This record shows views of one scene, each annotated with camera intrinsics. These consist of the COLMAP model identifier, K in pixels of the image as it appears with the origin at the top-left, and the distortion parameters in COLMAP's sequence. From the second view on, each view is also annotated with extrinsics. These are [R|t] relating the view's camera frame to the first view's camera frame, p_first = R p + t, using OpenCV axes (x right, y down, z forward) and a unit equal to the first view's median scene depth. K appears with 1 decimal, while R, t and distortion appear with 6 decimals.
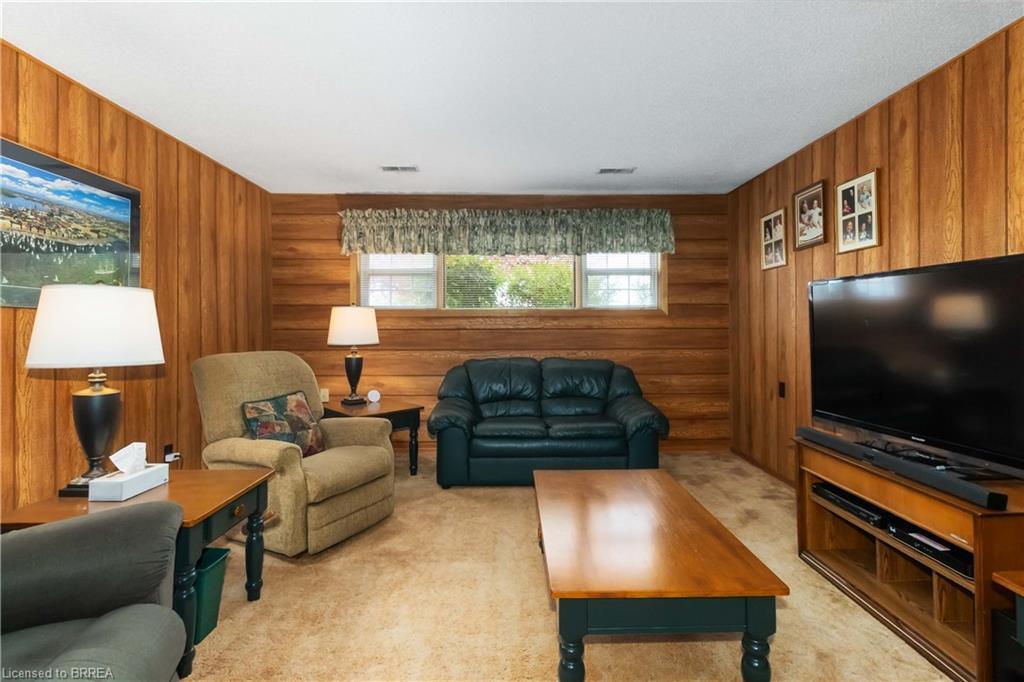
lens RADIAL K [[481.4, 0, 512.8], [0, 481.4, 326.7], [0, 0, 1]] dist [-0.000070, 0.000502]
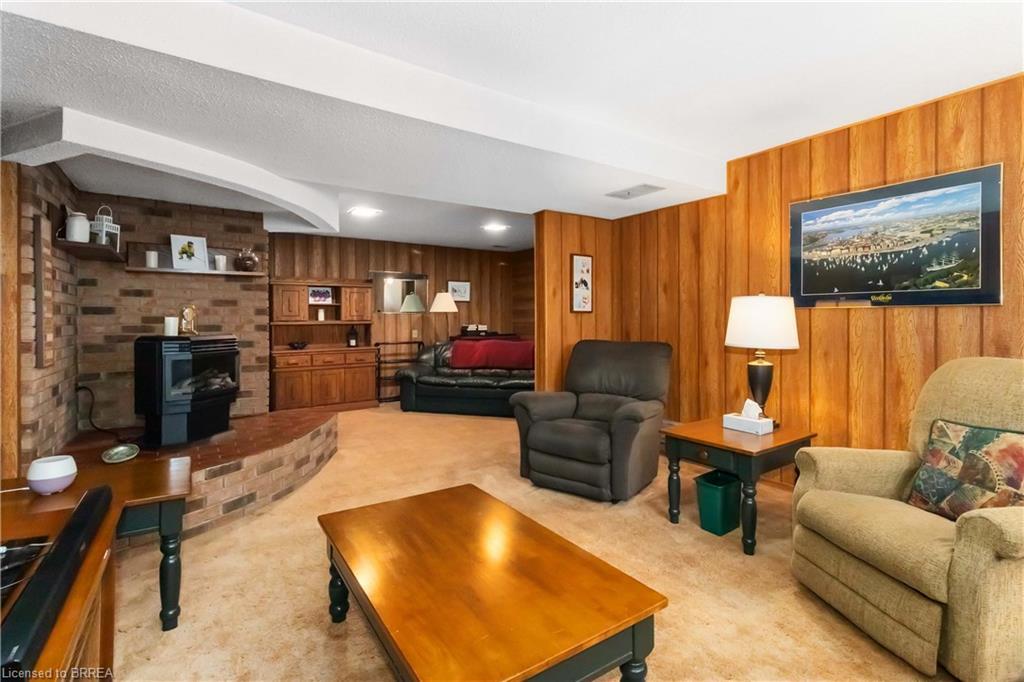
lens RADIAL K [[481.4, 0, 512.8], [0, 481.4, 326.7], [0, 0, 1]] dist [-0.000070, 0.000502]
pose [[-0.837372, 0.007685, -0.546579, 0.541611], [0.003534, 0.999956, 0.008644, 0.000178], [0.546621, 0.005307, -0.837363, 1.546117]]
